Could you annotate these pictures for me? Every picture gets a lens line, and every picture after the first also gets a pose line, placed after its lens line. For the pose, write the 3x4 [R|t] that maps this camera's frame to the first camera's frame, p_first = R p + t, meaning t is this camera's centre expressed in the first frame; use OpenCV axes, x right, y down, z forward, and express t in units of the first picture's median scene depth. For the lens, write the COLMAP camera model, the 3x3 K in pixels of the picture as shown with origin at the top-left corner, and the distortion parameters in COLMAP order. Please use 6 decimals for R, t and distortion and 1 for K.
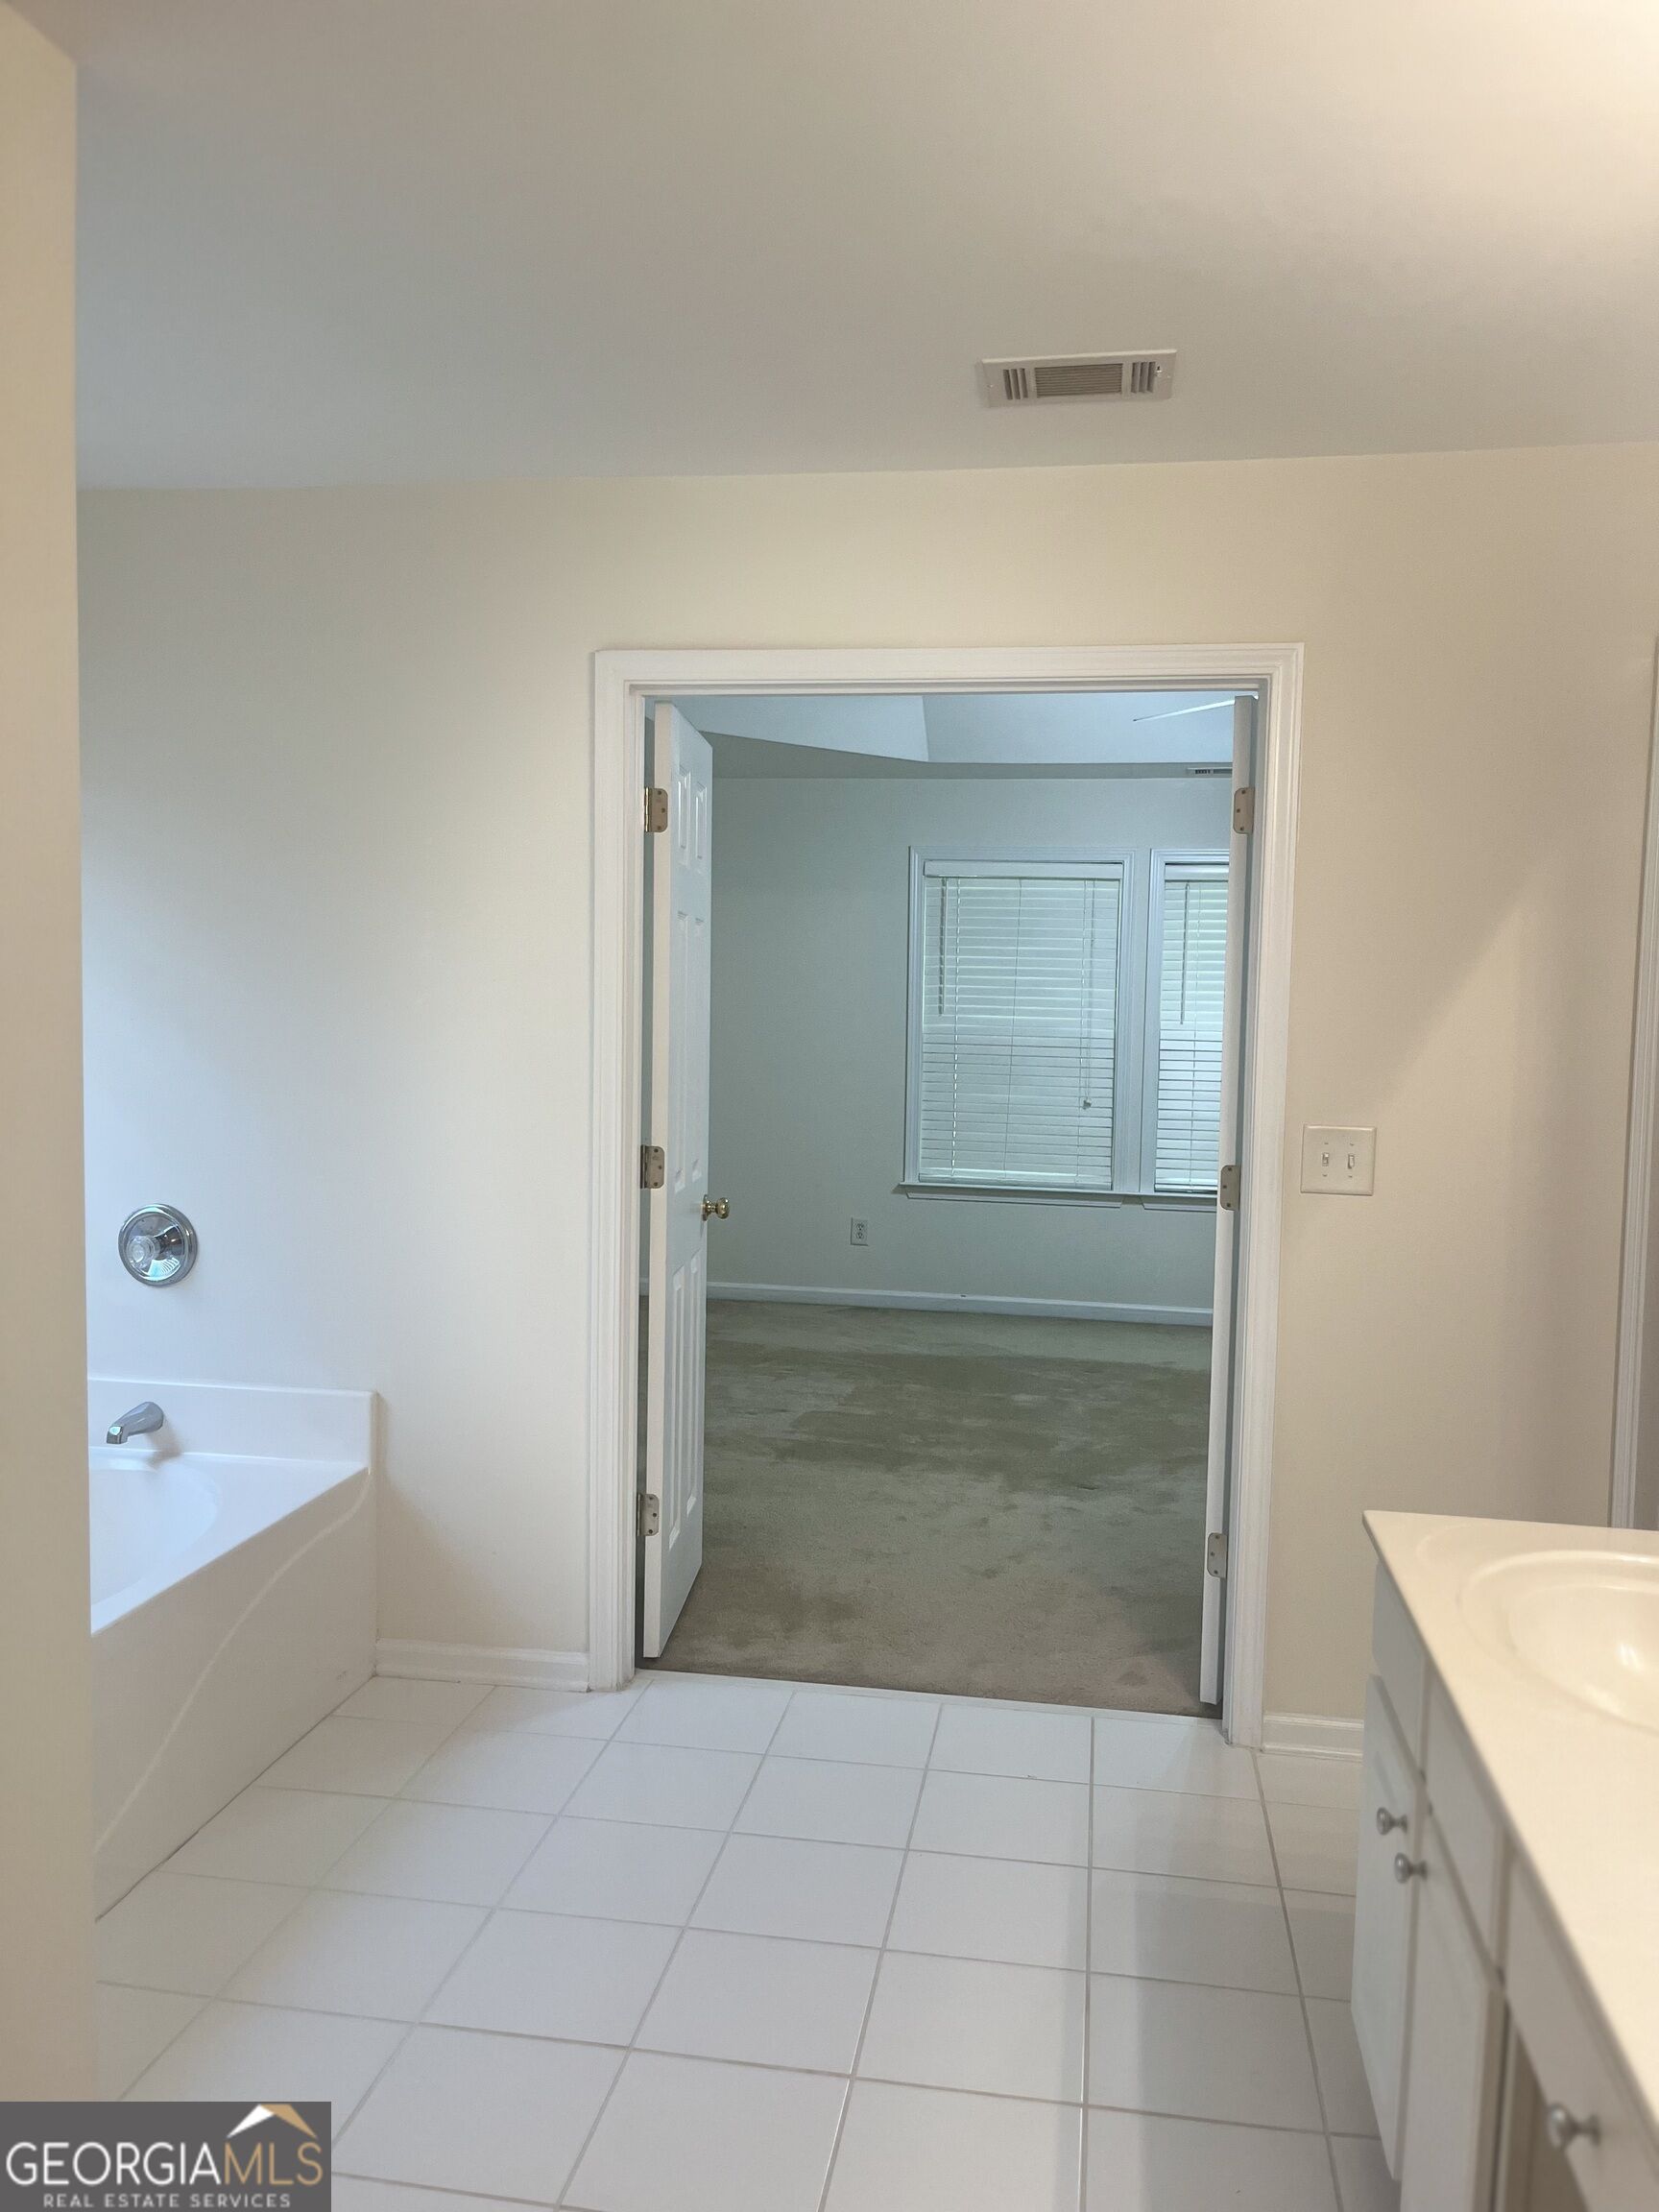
lens RADIAL K [[1708.2, 0, 829.5], [0, 1708.2, 1106.0], [0, 0, 1]] dist [0.075876, -0.131265]
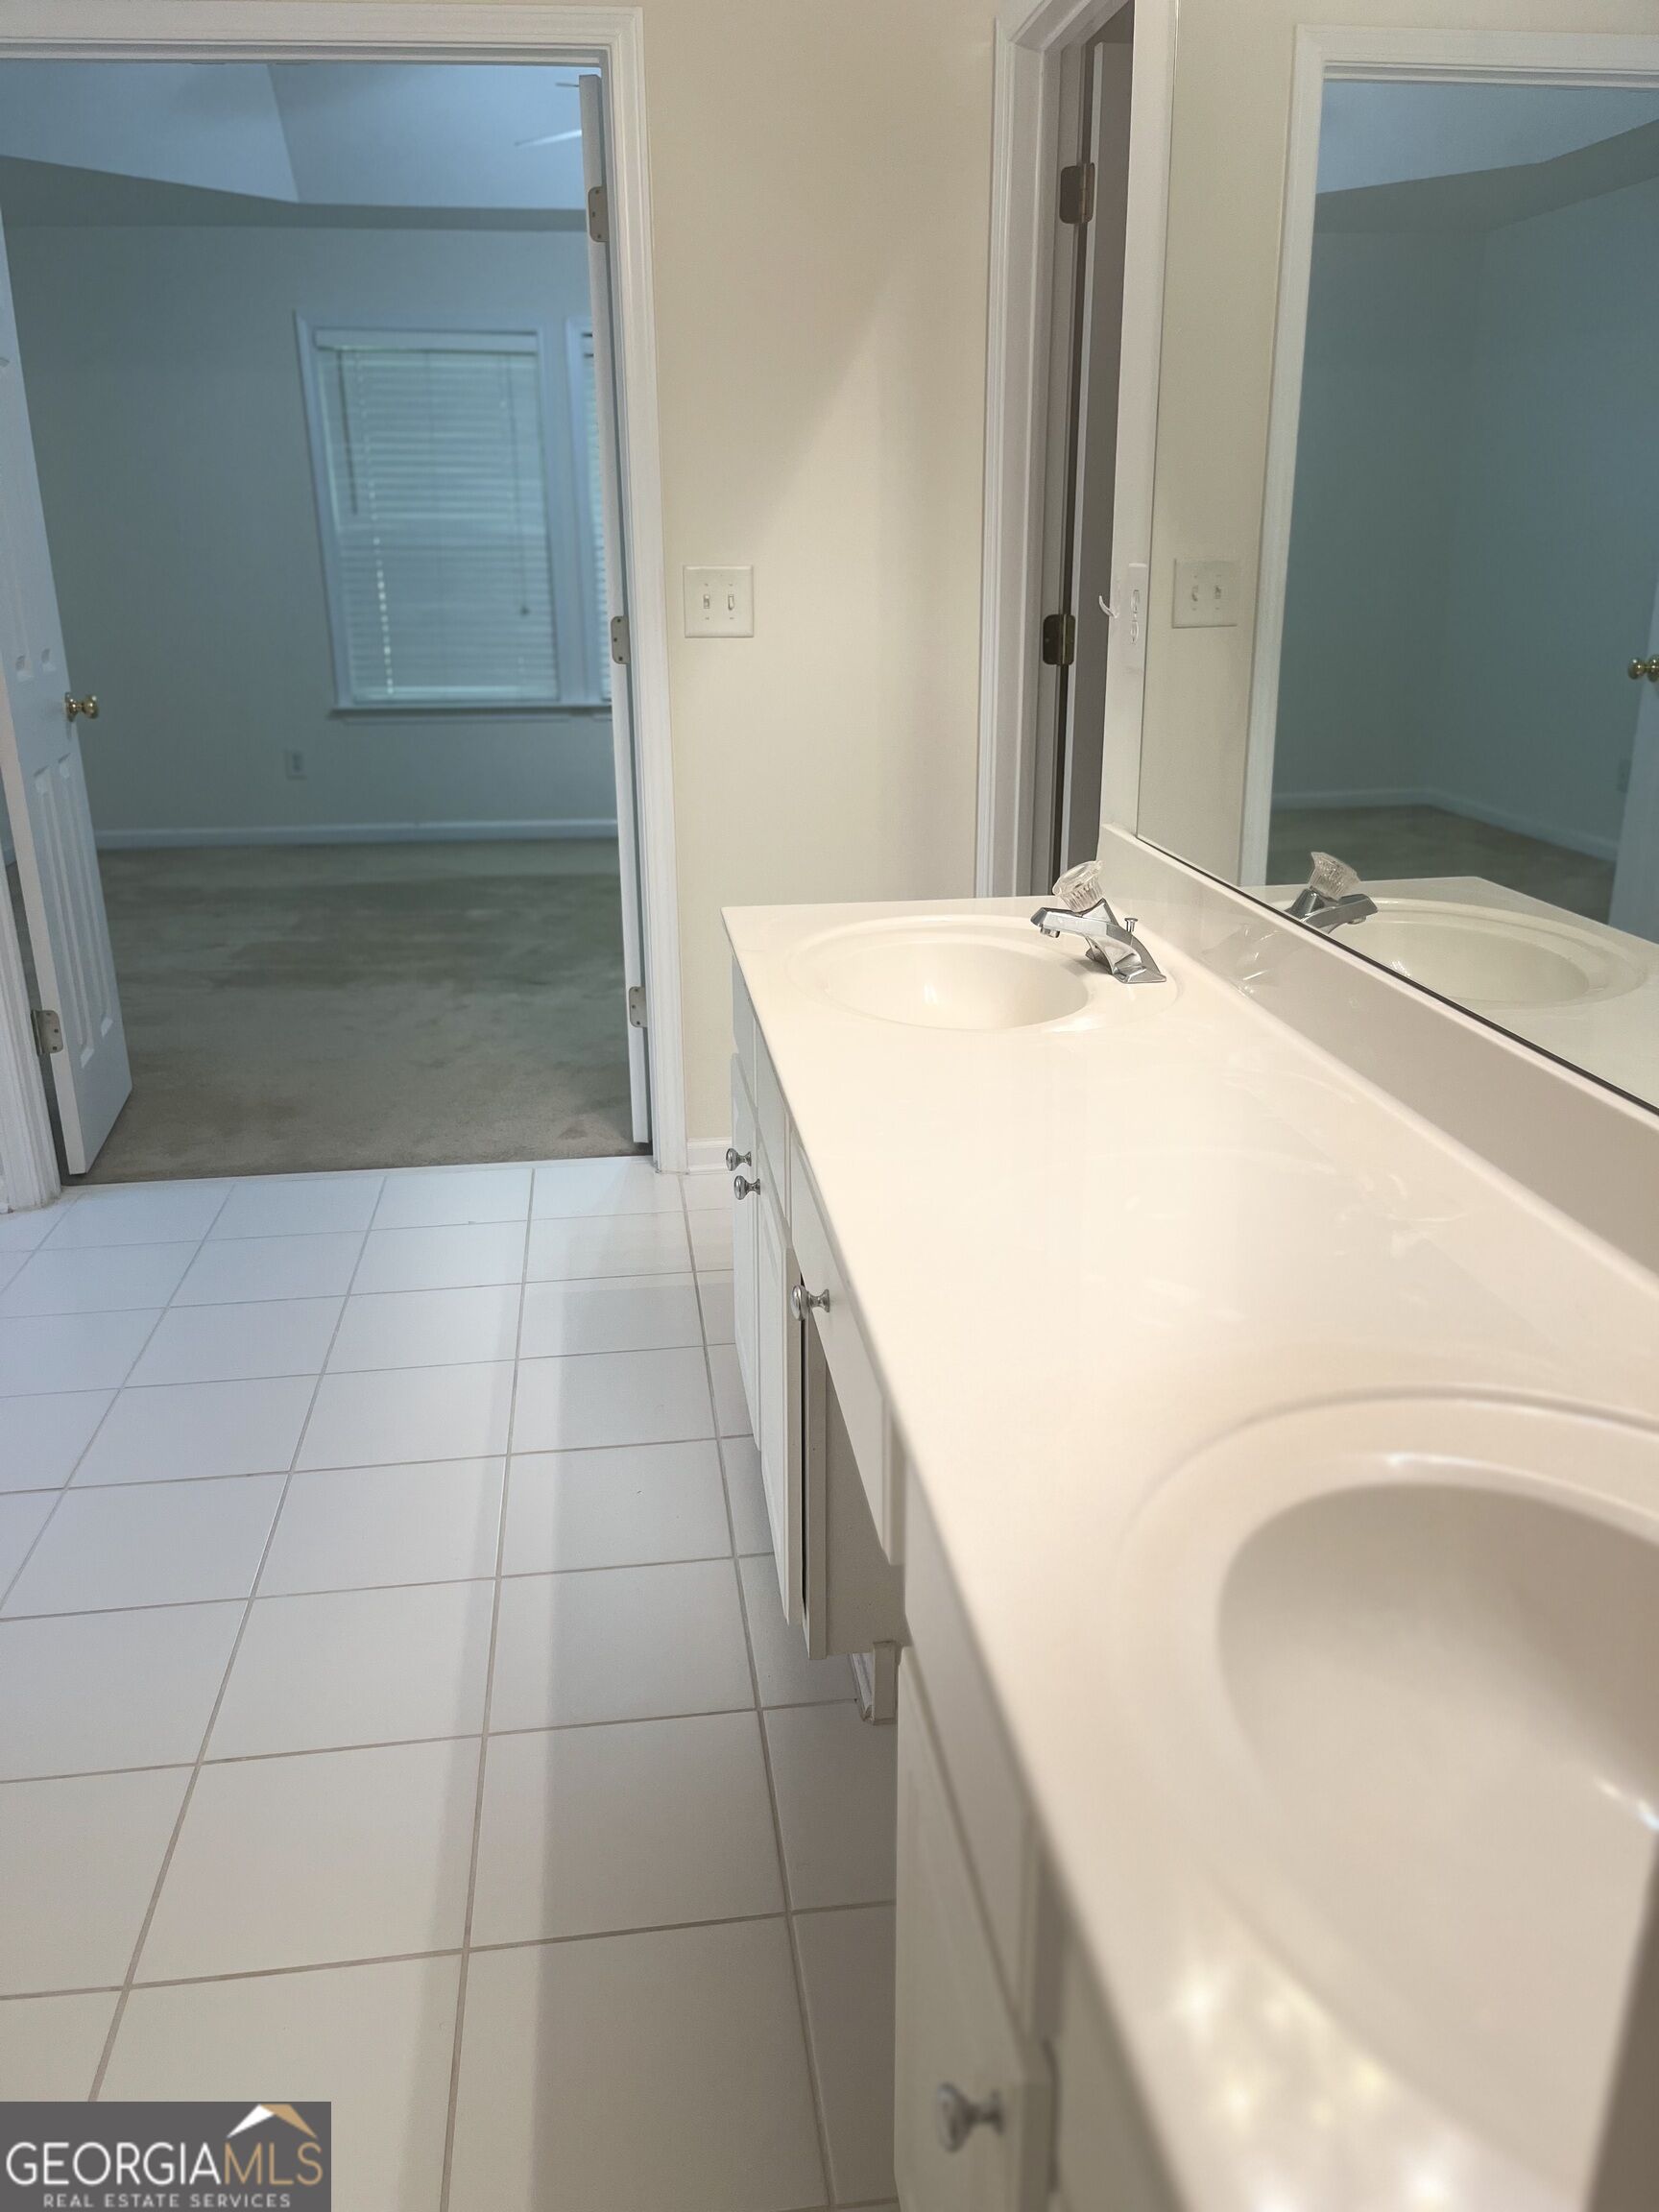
lens RADIAL K [[1723.7, 0, 824.6], [0, 1723.7, 1120.2], [0, 0, 1]] dist [0.028752, -0.000598]
pose [[0.955044, -0.123362, 0.269581, 0.026540], [0.047018, 0.960832, 0.273114, 0.028819], [-0.292714, -0.248161, 0.923437, -0.015857]]
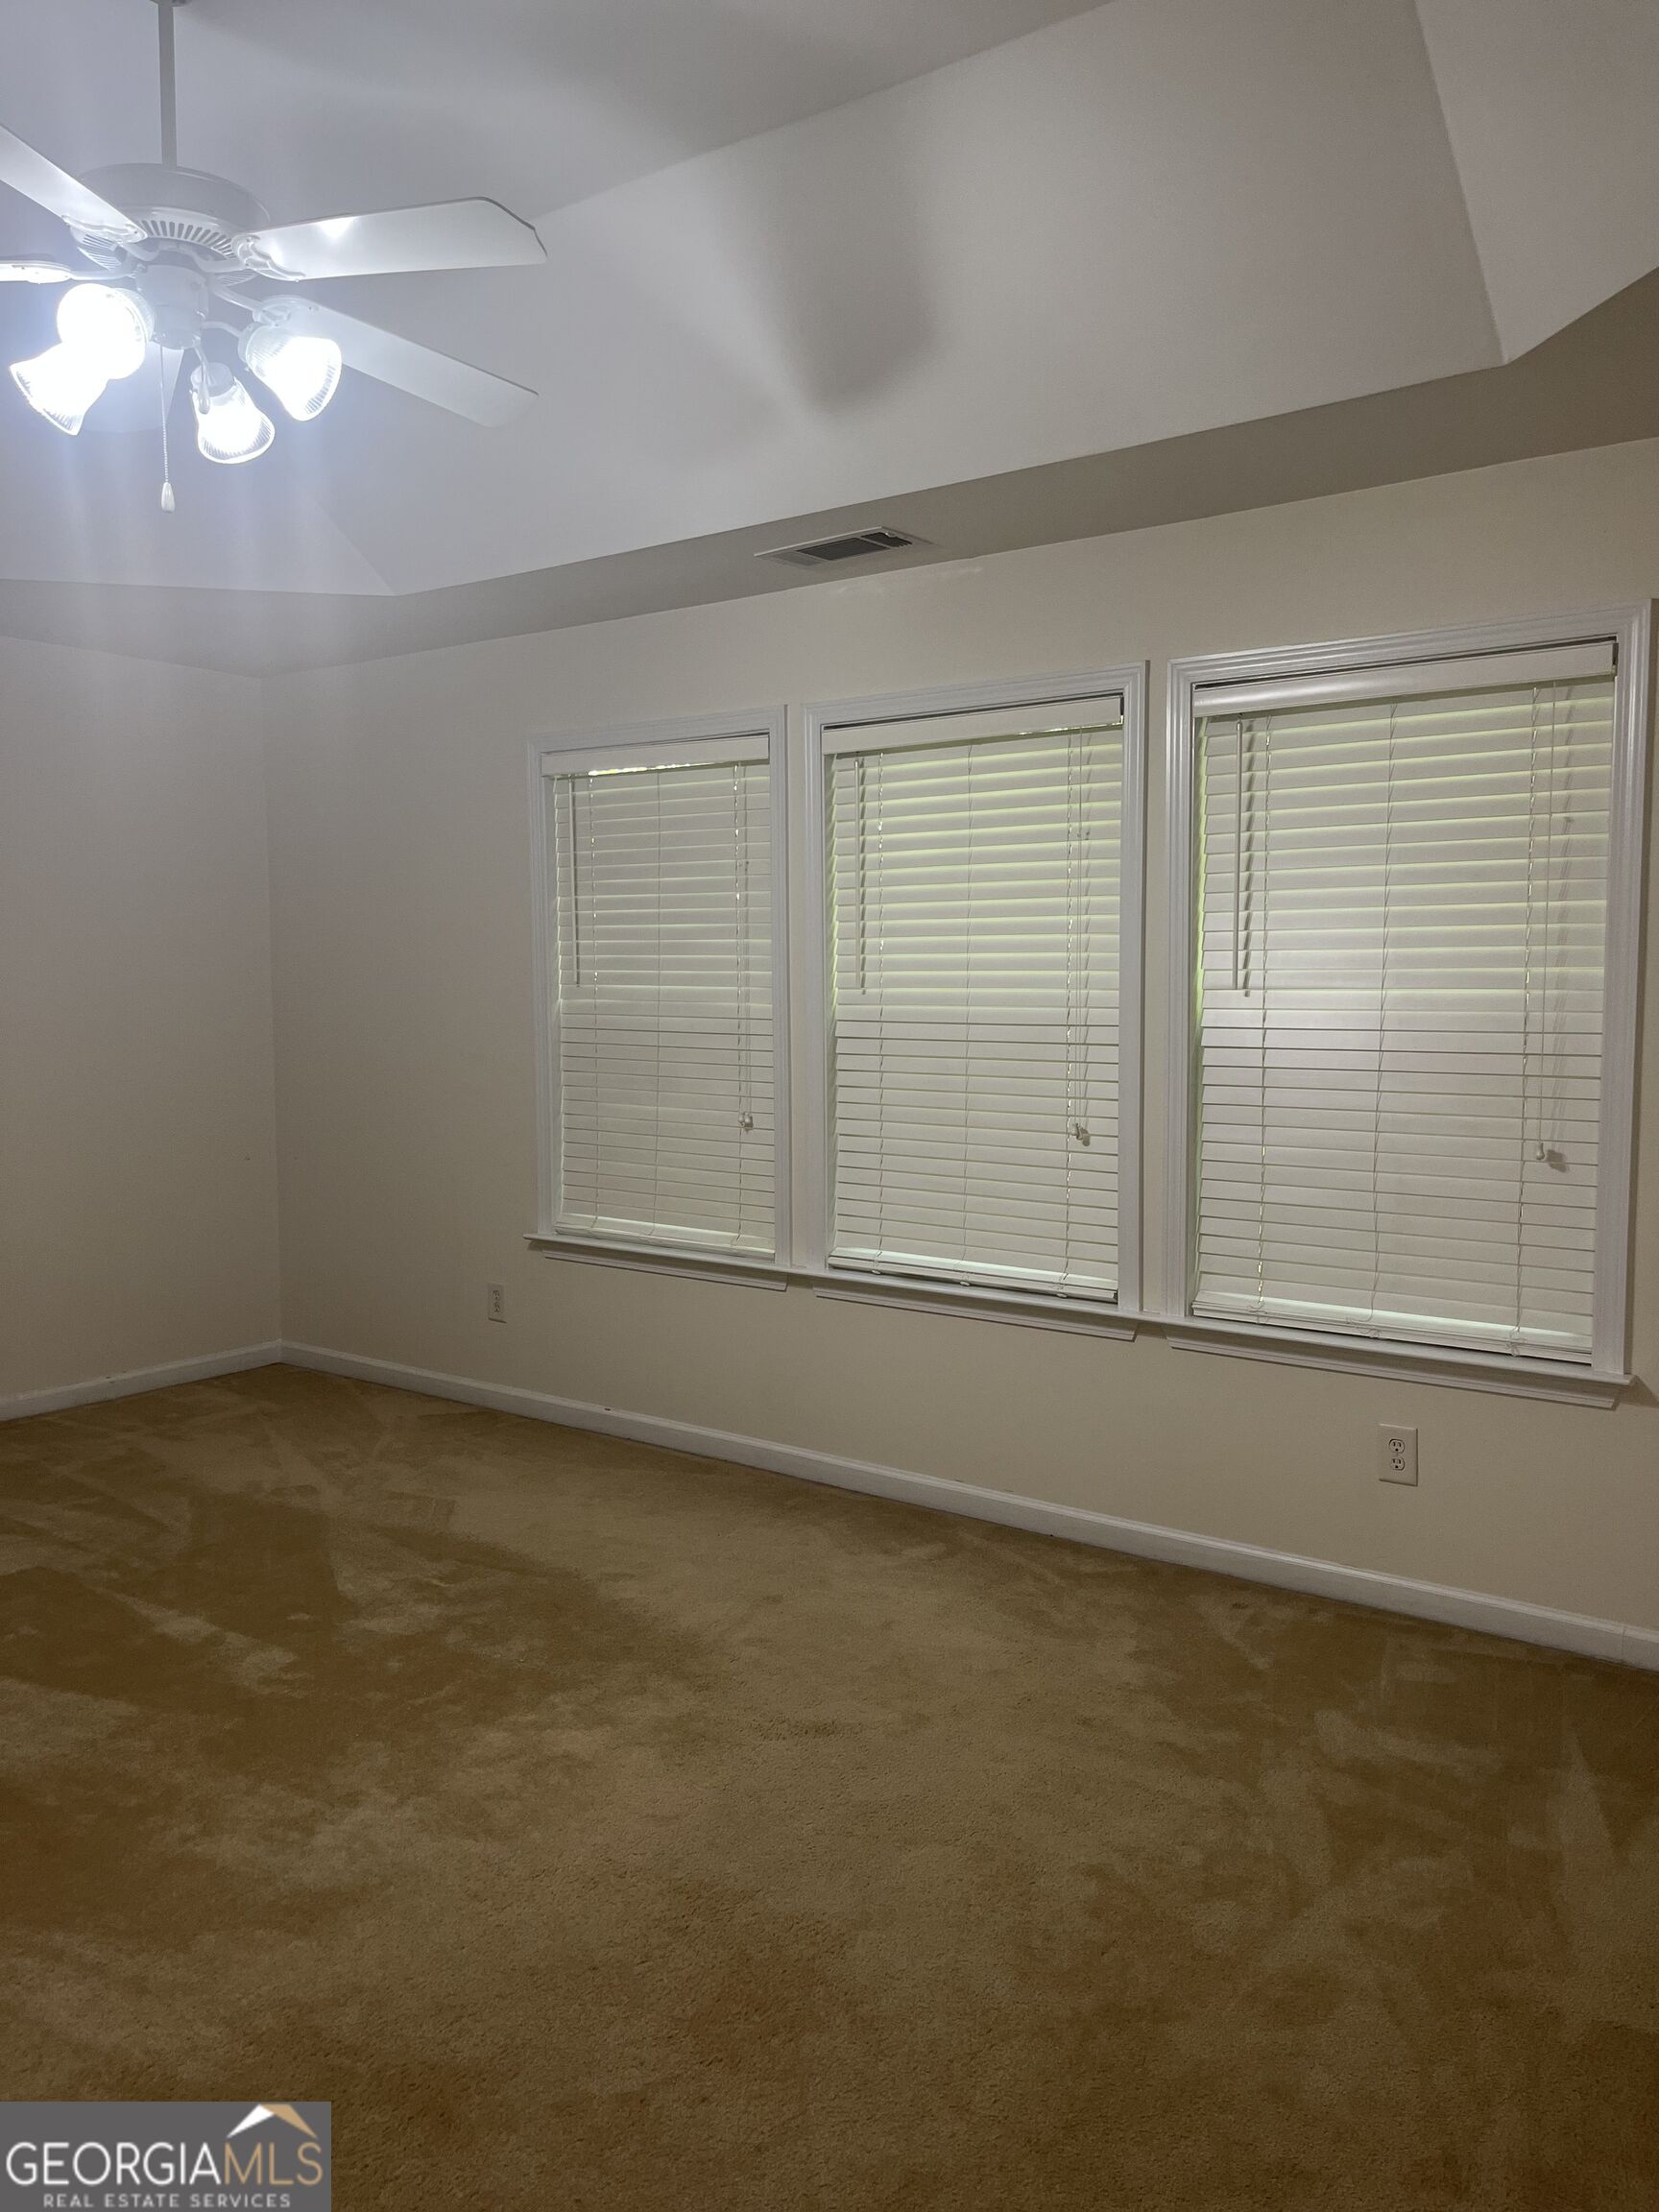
lens RADIAL K [[1723.7, 0, 824.6], [0, 1723.7, 1120.2], [0, 0, 1]] dist [0.028752, -0.000598]
pose [[0.887251, 0.019148, -0.460889, 0.819354], [-0.015352, 0.999810, 0.011983, -0.018517], [0.461031, -0.003557, 0.887377, 0.792825]]
